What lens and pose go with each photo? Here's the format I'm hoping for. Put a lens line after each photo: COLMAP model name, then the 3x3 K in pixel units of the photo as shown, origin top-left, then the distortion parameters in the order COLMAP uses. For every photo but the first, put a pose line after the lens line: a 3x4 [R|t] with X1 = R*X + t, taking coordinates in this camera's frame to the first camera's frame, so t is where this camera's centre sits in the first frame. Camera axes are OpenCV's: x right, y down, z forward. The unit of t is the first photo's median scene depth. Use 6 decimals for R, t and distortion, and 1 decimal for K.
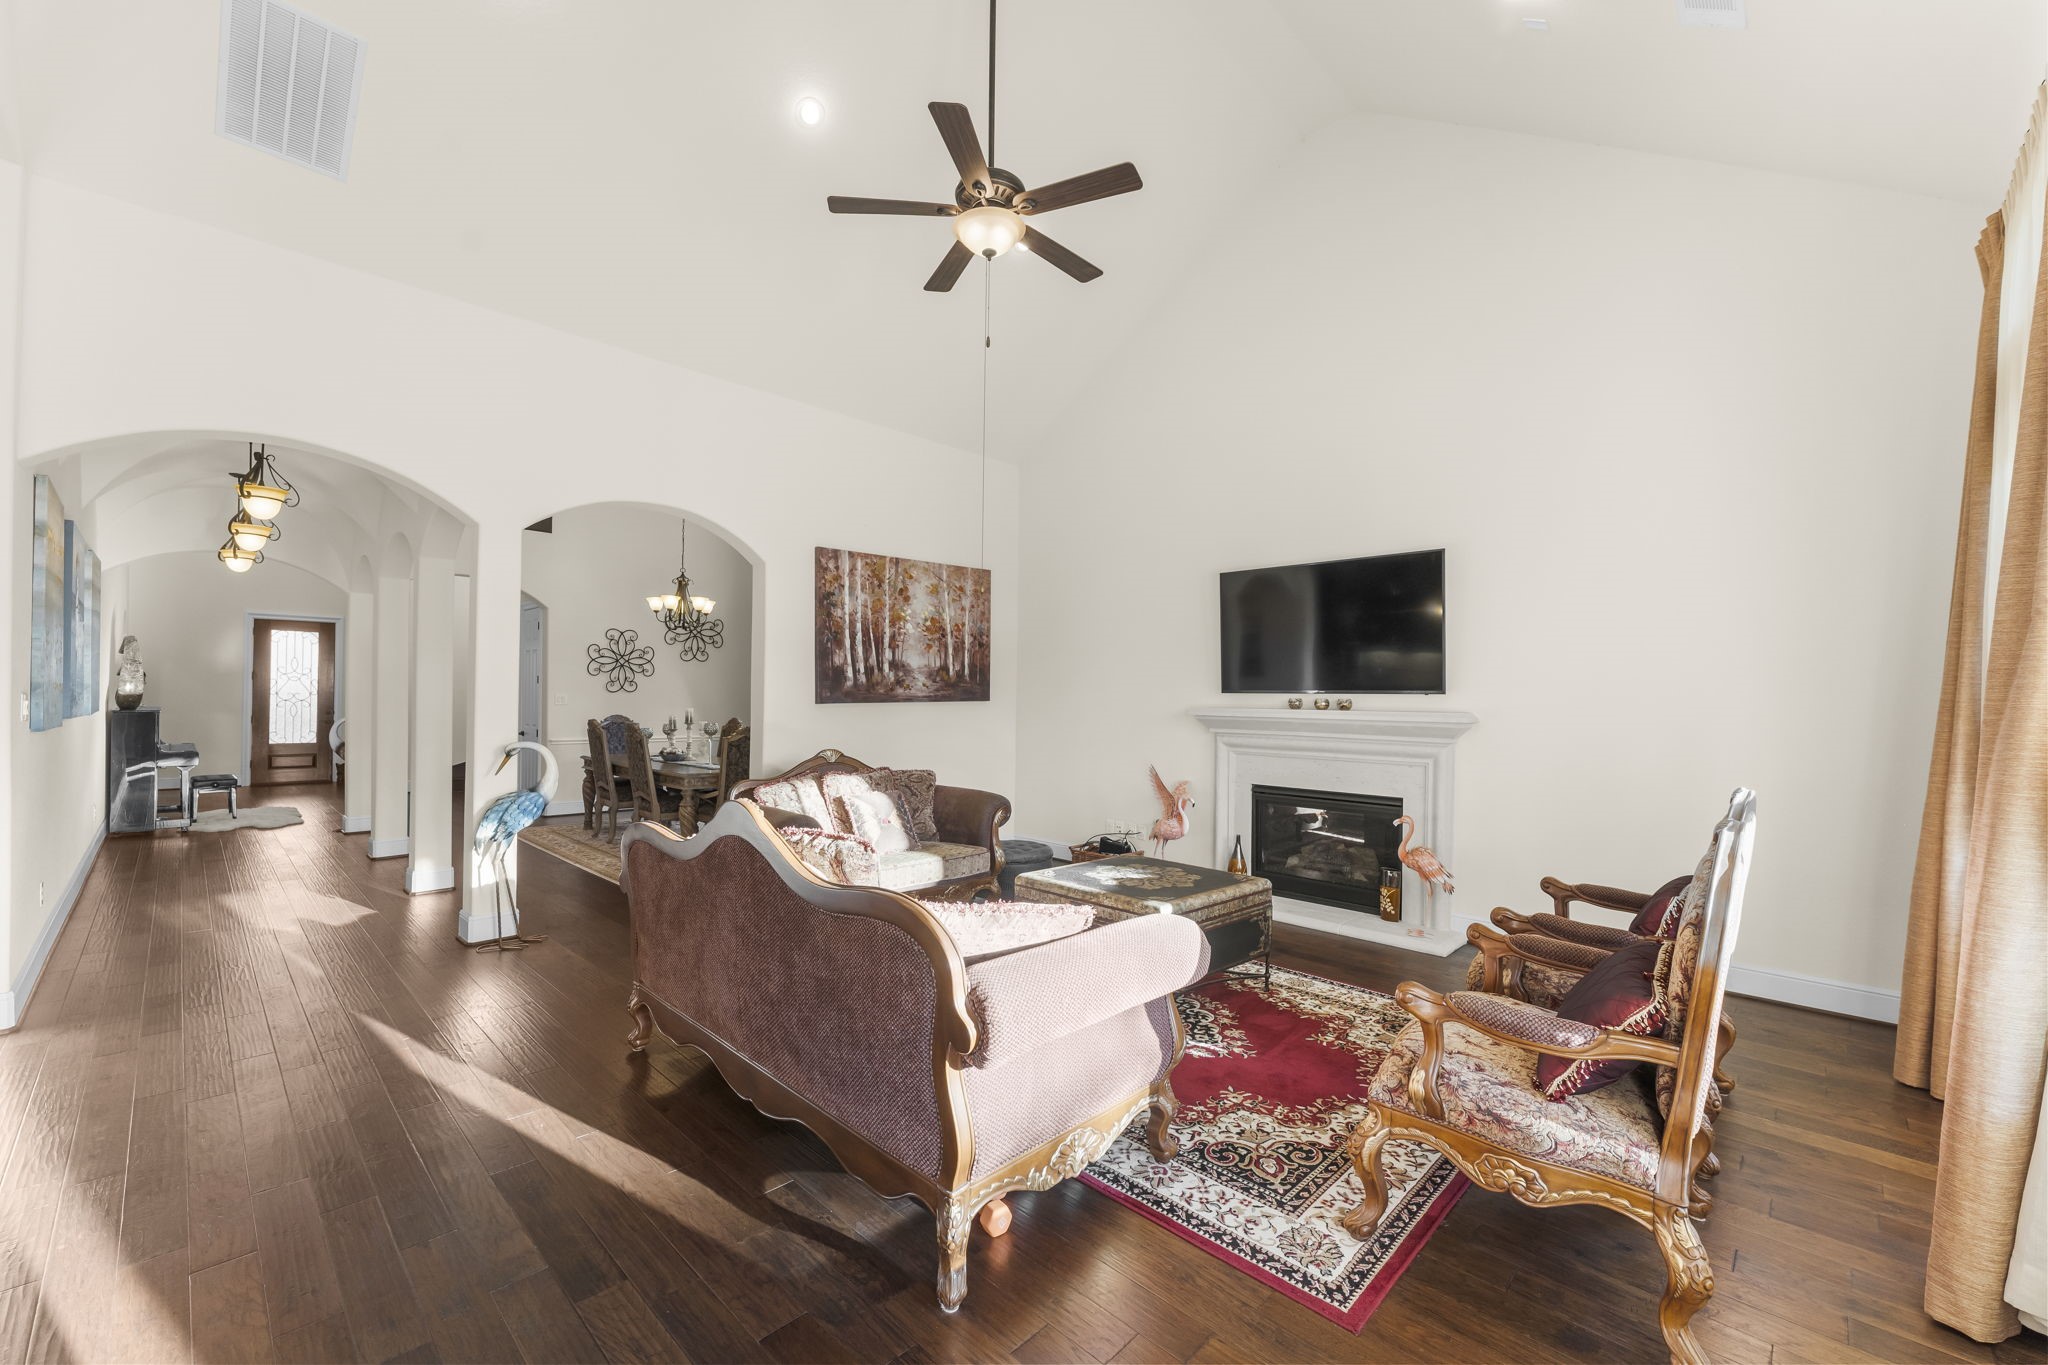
lens RADIAL K [[826.2, 0, 1016.7], [0, 826.2, 693.9], [0, 0, 1]] dist [-0.002325, 0.000687]
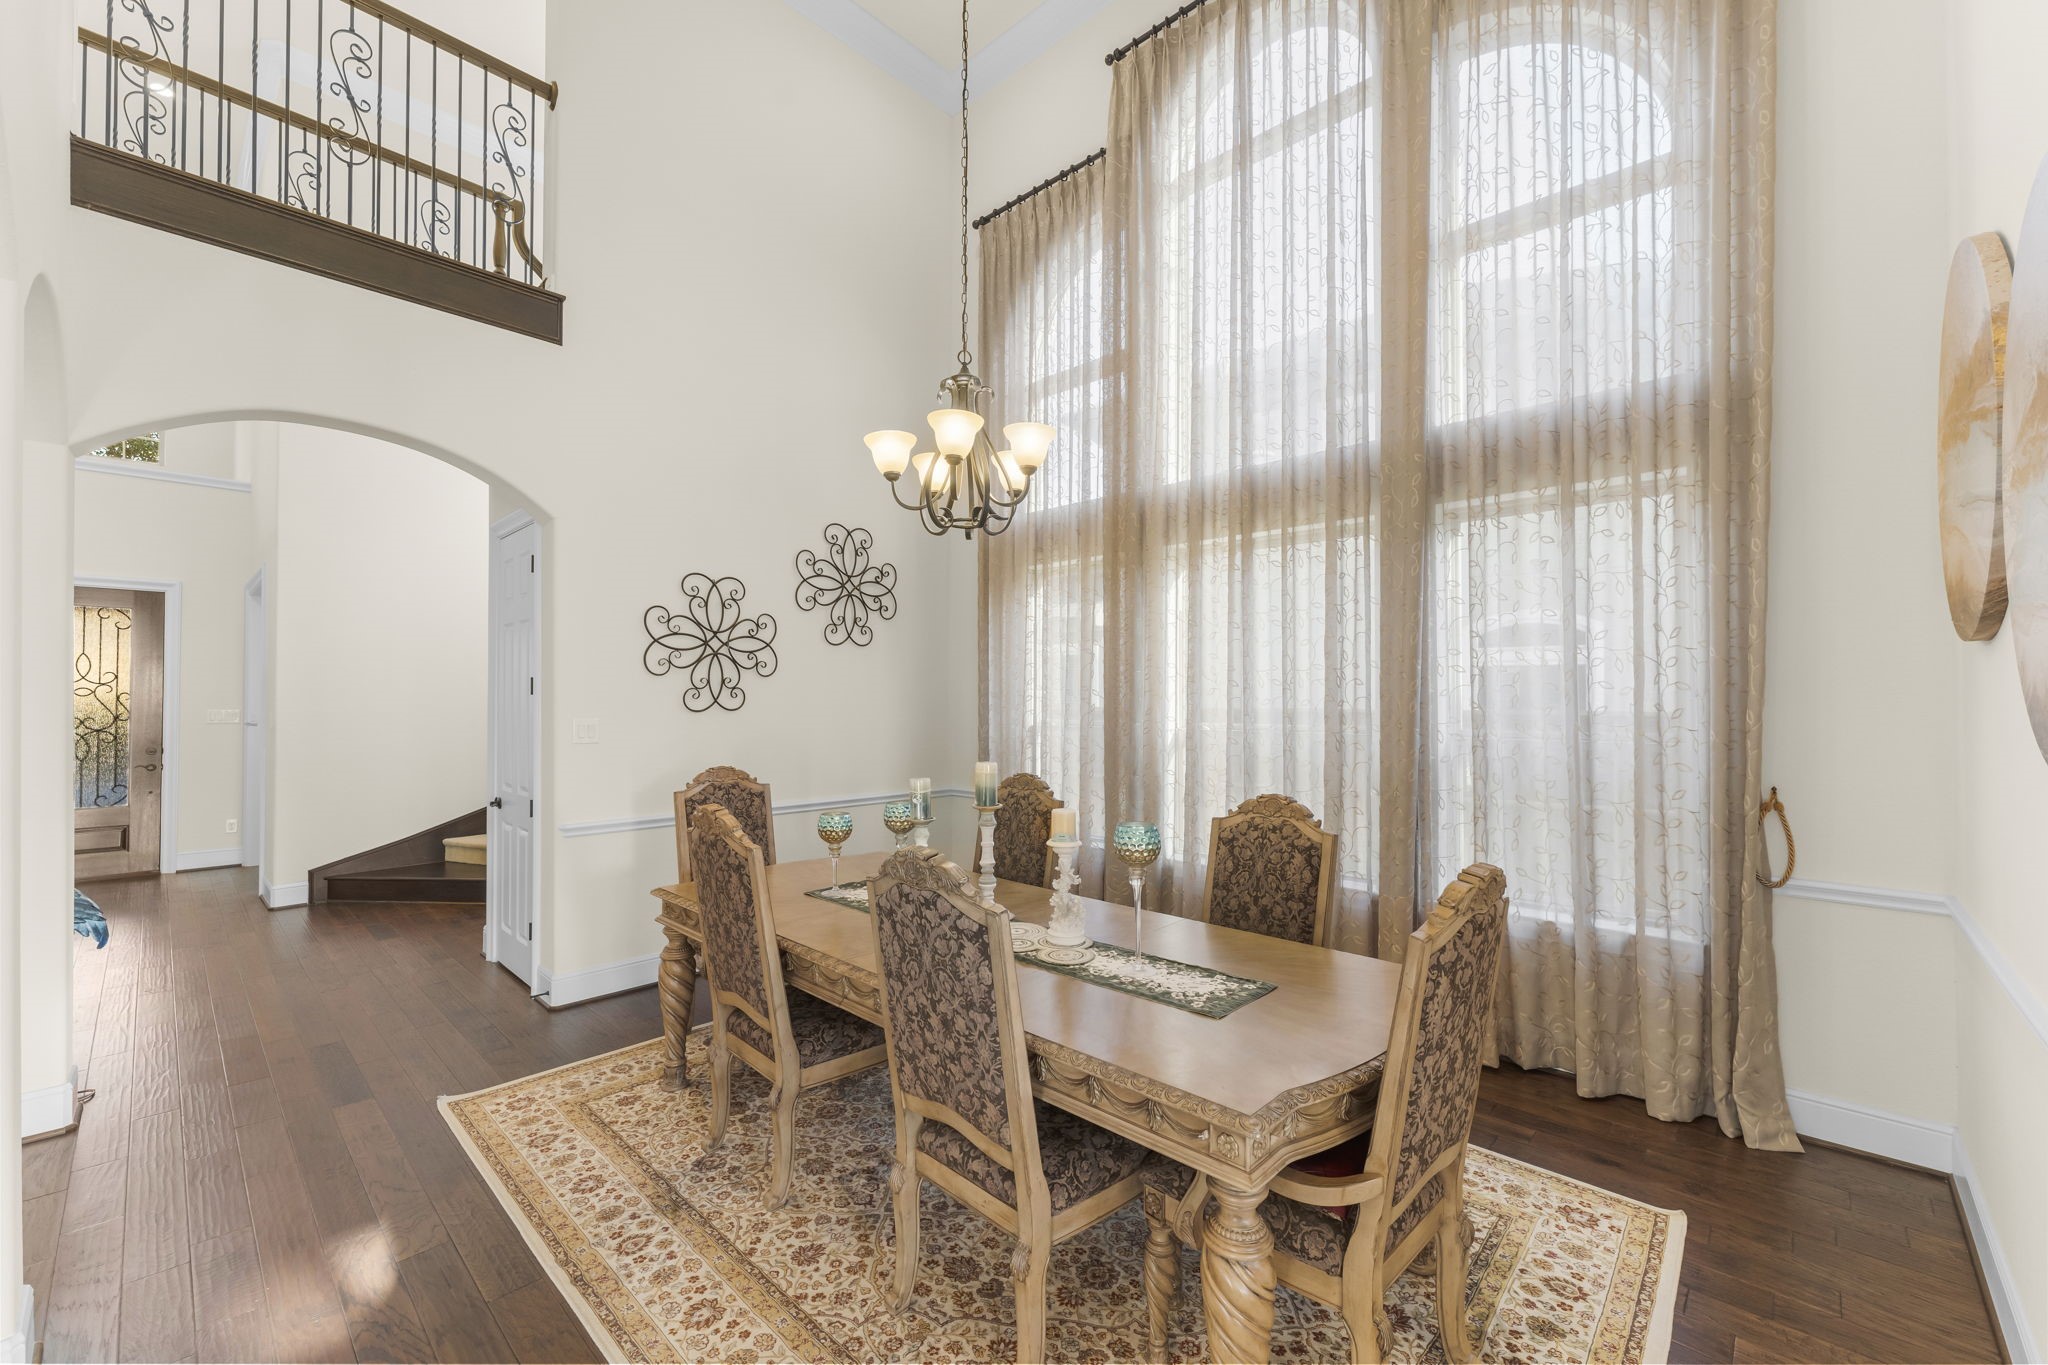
lens RADIAL K [[826.2, 0, 1021.4], [0, 826.2, 693.2], [0, 0, 1]] dist [-0.002325, 0.000687]
pose [[0.999723, -0.014259, 0.018725, -0.311843], [0.014360, 0.999883, -0.005273, -0.007194], [-0.018648, 0.005541, 0.999811, 0.528908]]
